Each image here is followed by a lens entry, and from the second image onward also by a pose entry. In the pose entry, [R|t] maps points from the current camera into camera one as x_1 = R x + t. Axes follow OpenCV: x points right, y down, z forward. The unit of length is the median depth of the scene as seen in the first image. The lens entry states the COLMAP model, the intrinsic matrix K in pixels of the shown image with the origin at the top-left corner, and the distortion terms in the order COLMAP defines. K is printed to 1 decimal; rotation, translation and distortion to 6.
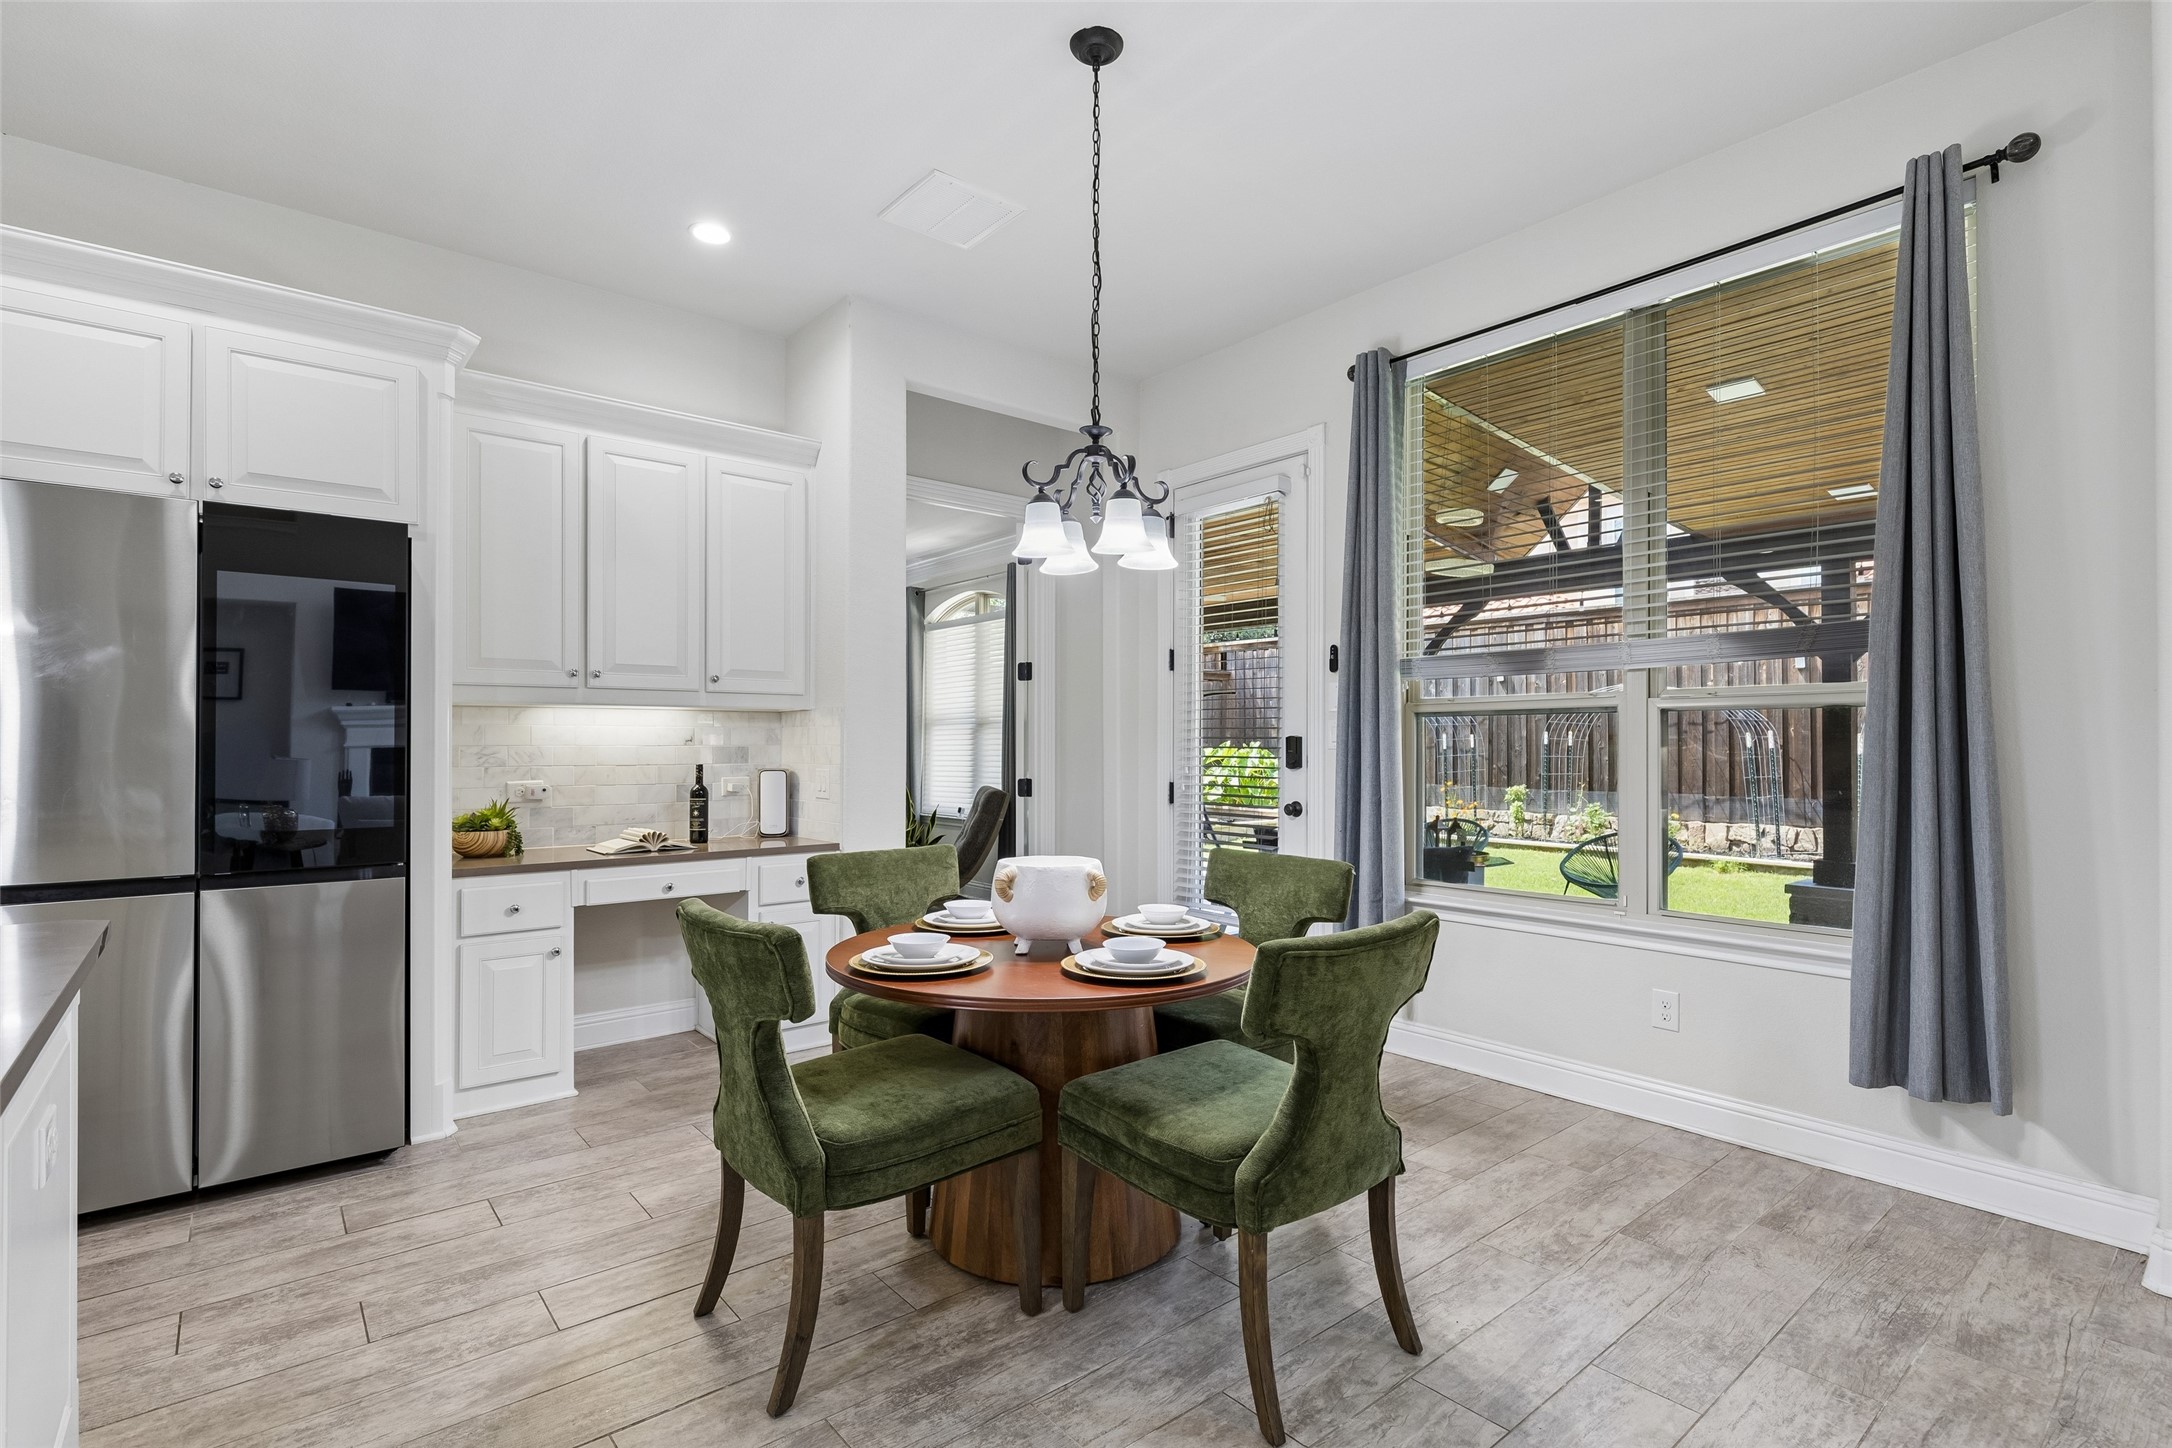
lens RADIAL K [[1022.7, 0, 1093.4], [0, 1022.7, 734.3], [0, 0, 1]] dist [-0.001192, -0.000125]
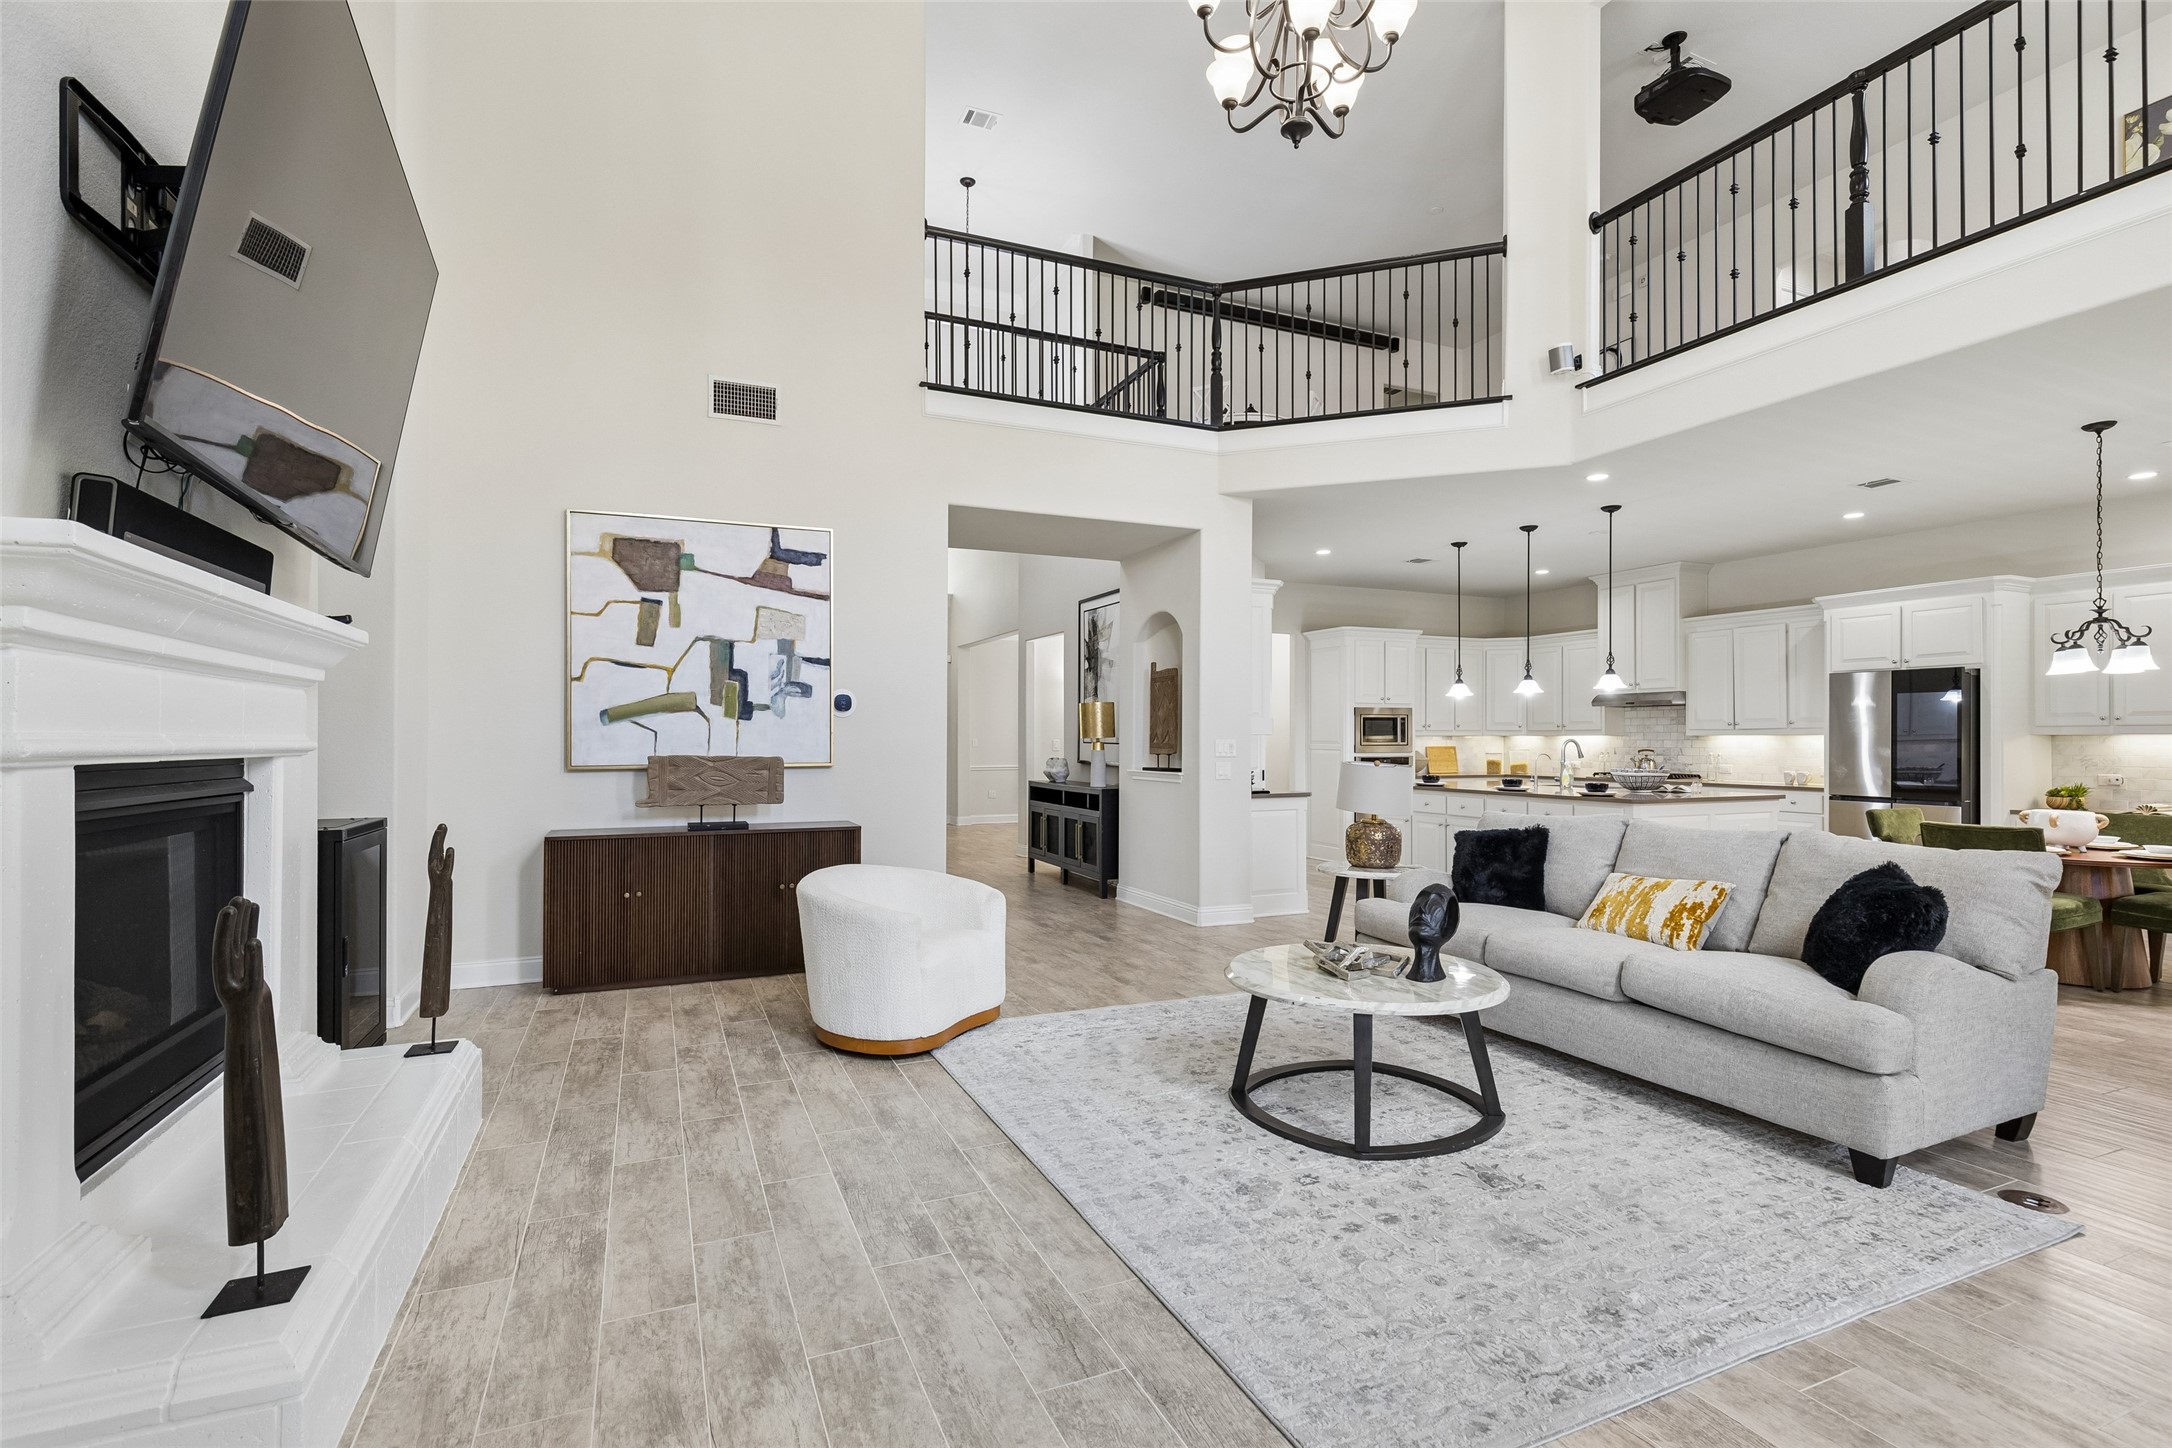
lens RADIAL K [[1010.3, 0, 1099.0], [0, 1010.3, 733.4], [0, 0, 1]] dist [-0.000920, 0.001068]
pose [[-0.272327, -0.004037, -0.962196, 1.977428], [0.008043, 0.999947, -0.006471, -0.036846], [0.962171, -0.009501, -0.272280, -0.319816]]
